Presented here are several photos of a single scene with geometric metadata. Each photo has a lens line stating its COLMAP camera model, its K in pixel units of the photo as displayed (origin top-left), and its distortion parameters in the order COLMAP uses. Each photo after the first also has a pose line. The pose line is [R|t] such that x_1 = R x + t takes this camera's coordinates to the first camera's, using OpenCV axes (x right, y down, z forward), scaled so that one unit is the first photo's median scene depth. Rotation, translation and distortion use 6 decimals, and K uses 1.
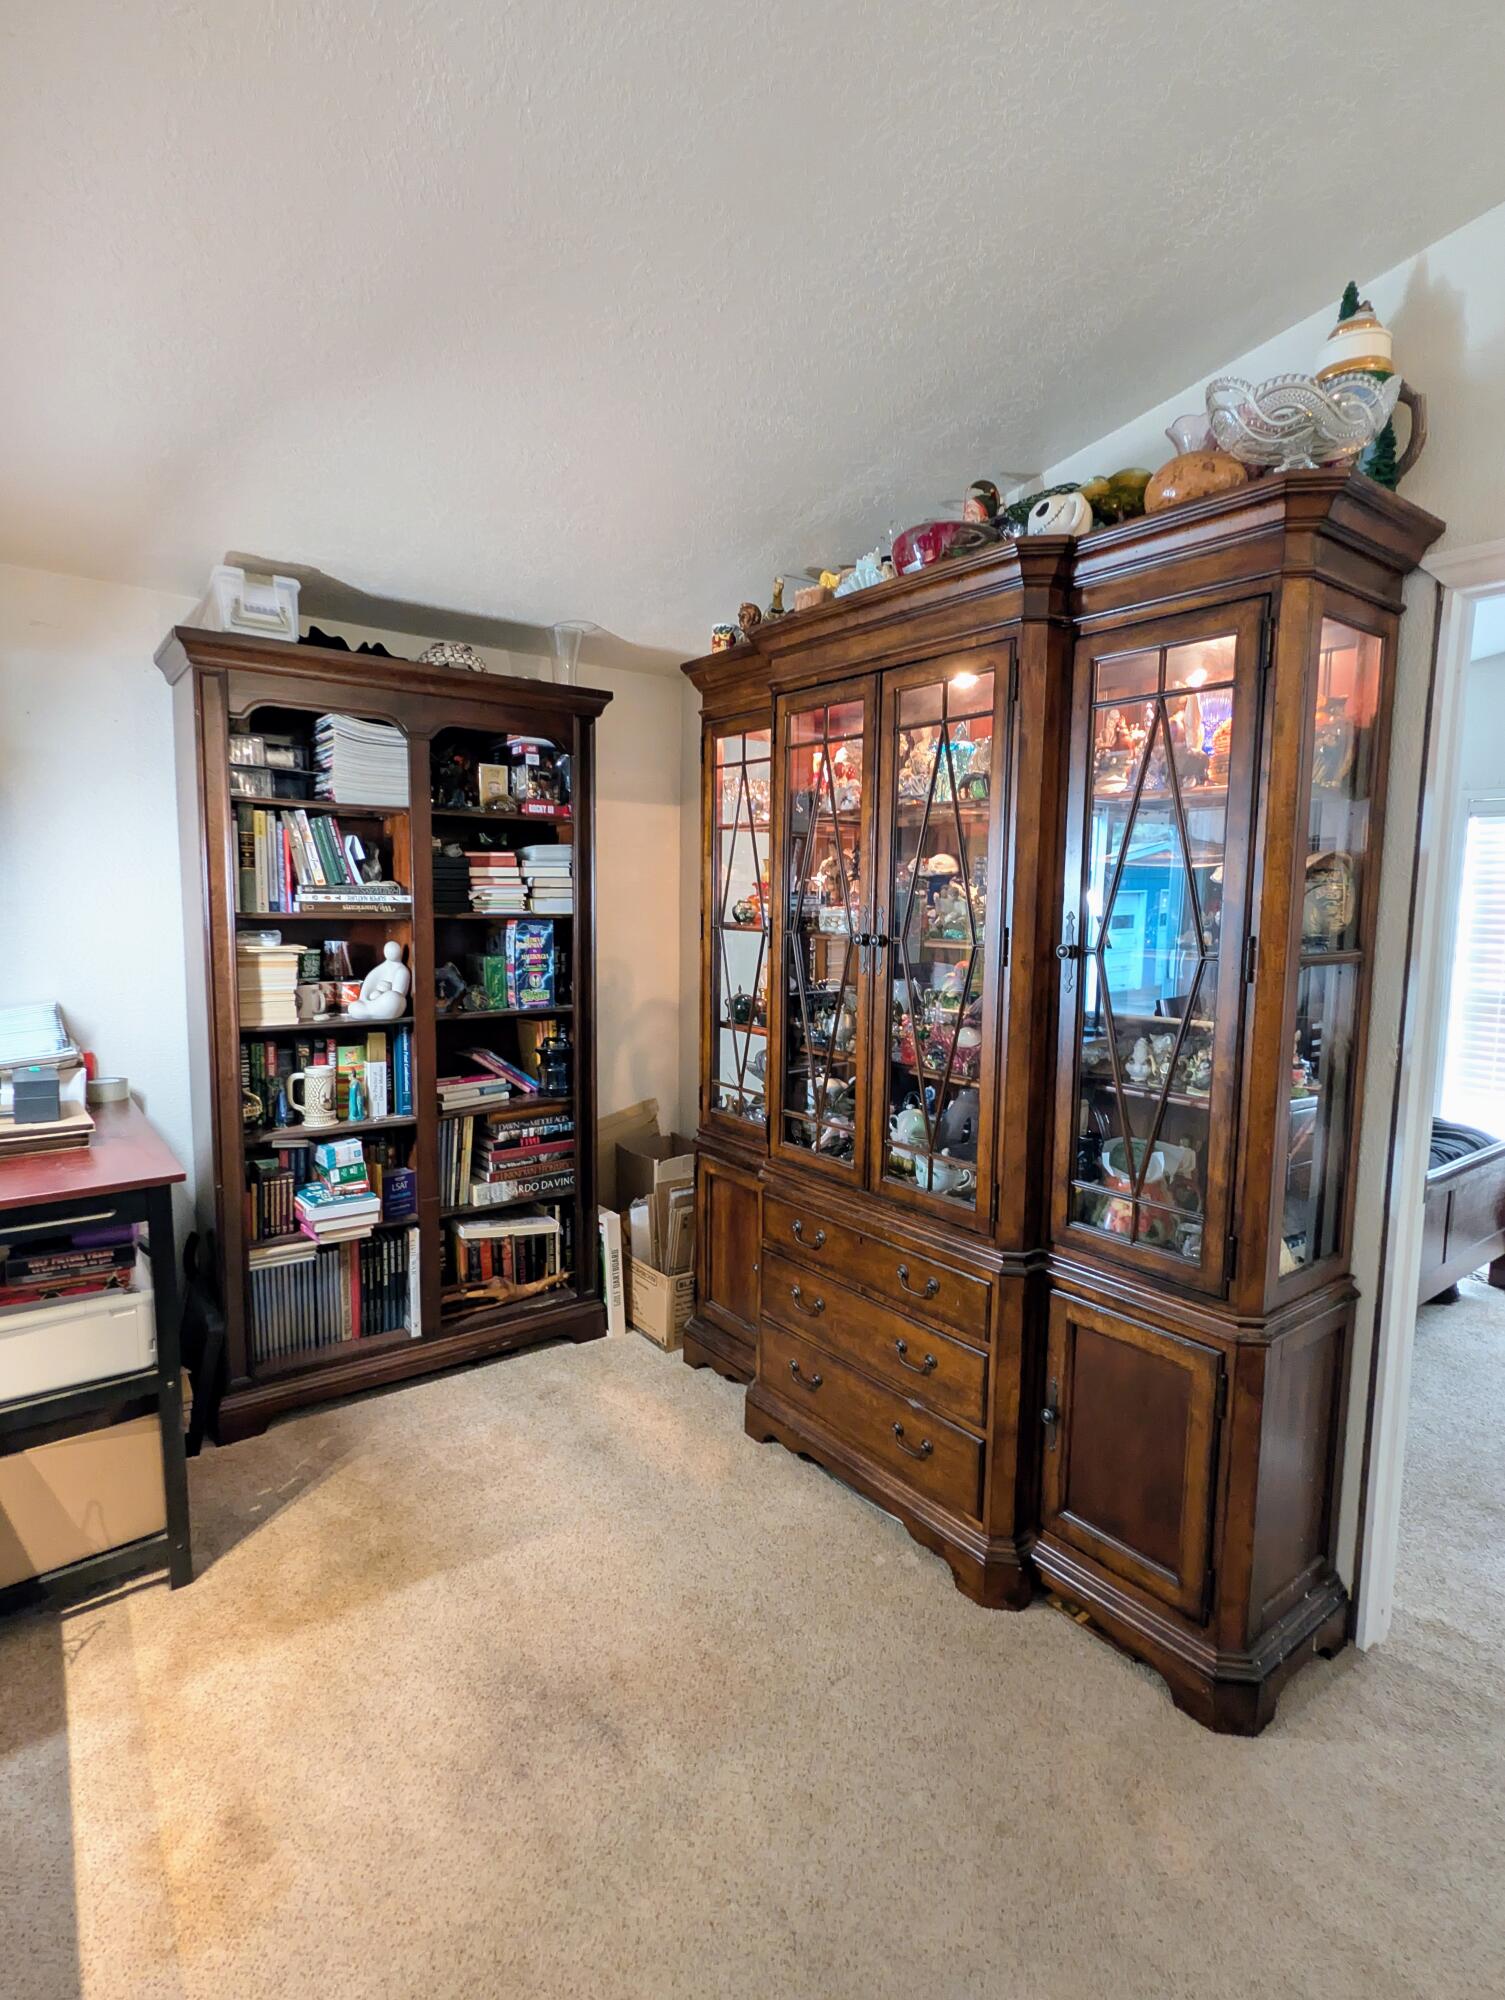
lens RADIAL K [[972.0, 0, 752.5], [0, 972.0, 1000.0], [0, 0, 1]] dist [-0.017987, 0.011809]
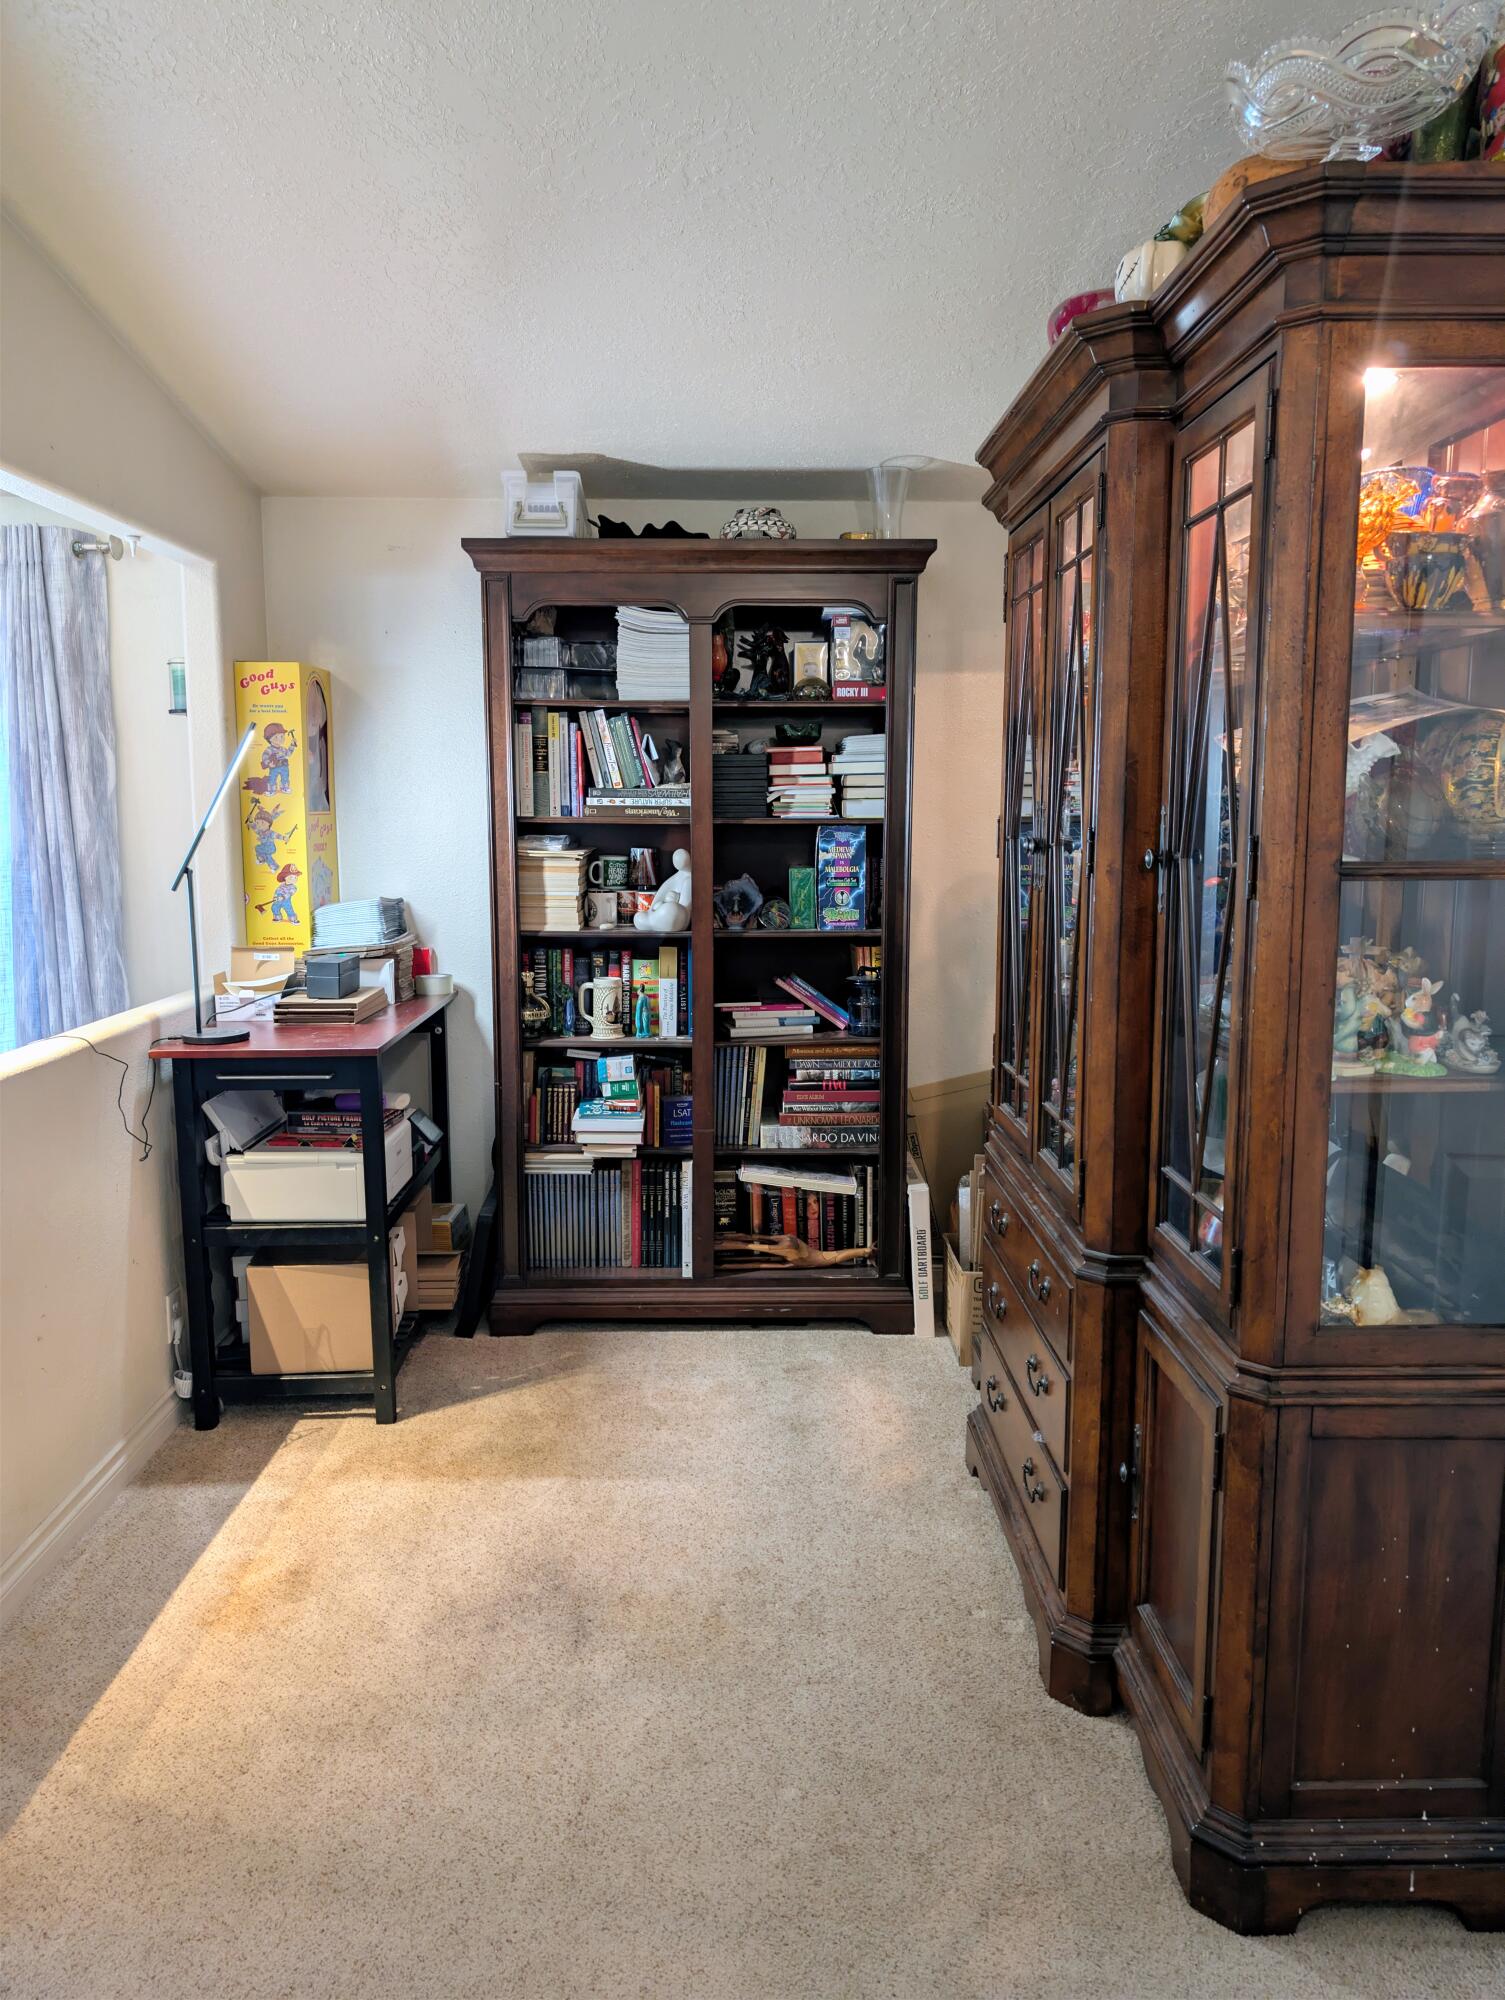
lens RADIAL K [[1383.4, 0, 752.5], [0, 1383.4, 1000.0], [0, 0, 1]] dist [0.051255, -0.065155]
pose [[0.815045, 0.071678, -0.574946, 0.463478], [-0.050776, 0.997337, 0.052358, 0.011520], [0.577168, -0.013481, 0.816514, -0.041608]]
